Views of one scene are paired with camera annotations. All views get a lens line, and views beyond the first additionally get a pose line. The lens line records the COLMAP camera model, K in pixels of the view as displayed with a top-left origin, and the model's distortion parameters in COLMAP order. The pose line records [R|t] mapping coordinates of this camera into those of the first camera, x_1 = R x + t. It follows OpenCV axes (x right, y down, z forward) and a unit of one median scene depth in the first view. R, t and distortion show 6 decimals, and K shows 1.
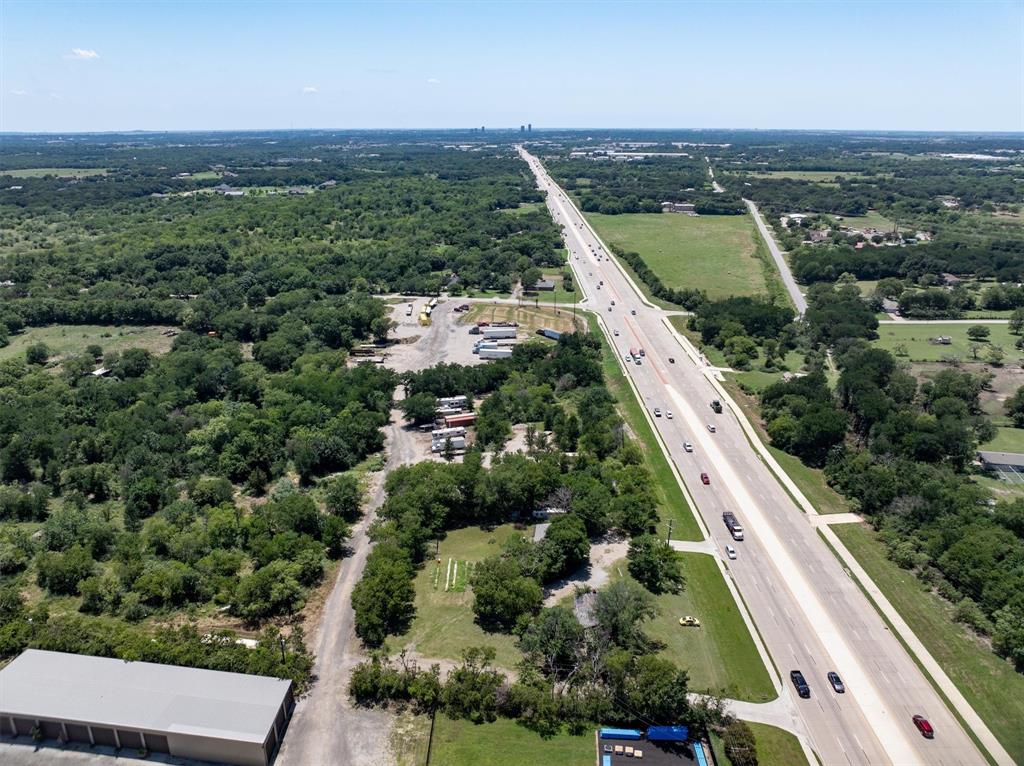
lens RADIAL K [[721.7, 0, 510.3], [0, 721.7, 379.3], [0, 0, 1]] dist [-0.037102, 0.000130]
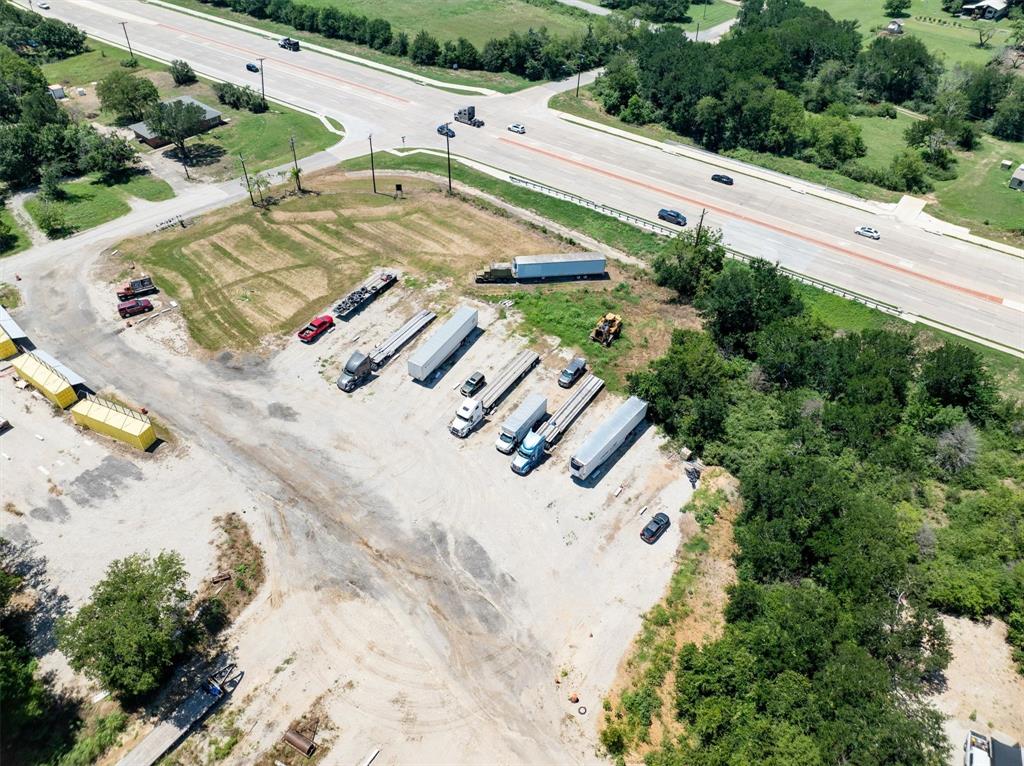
lens RADIAL K [[725.7, 0, 507.4], [0, 725.7, 379.0], [0, 0, 1]] dist [-0.065143, 0.045698]
pose [[0.592000, -0.534491, 0.603204, -0.221693], [0.260010, 0.835092, 0.484784, -0.222361], [-0.762844, -0.130153, 0.633348, 0.898751]]
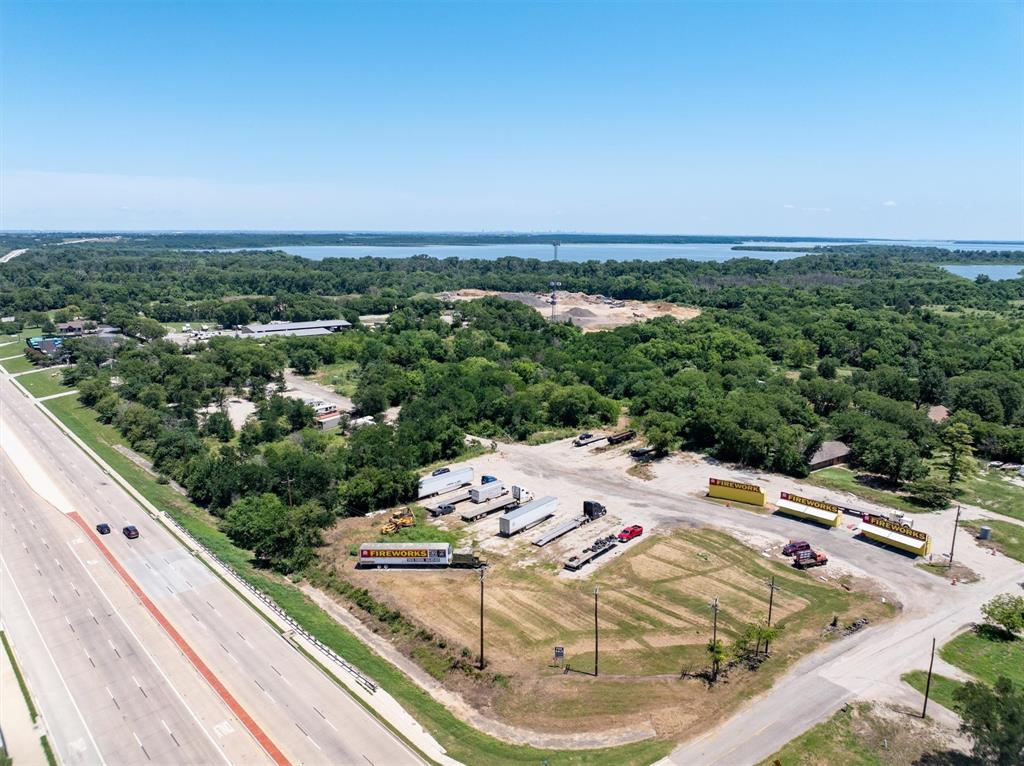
lens RADIAL K [[721.7, 0, 510.3], [0, 721.7, 379.3], [0, 0, 1]] dist [-0.037102, 0.000130]
pose [[-0.736787, 0.130767, -0.663359, 0.294533], [-0.233021, 0.871898, 0.430691, -0.351475], [0.634701, 0.471904, -0.611932, 1.388216]]
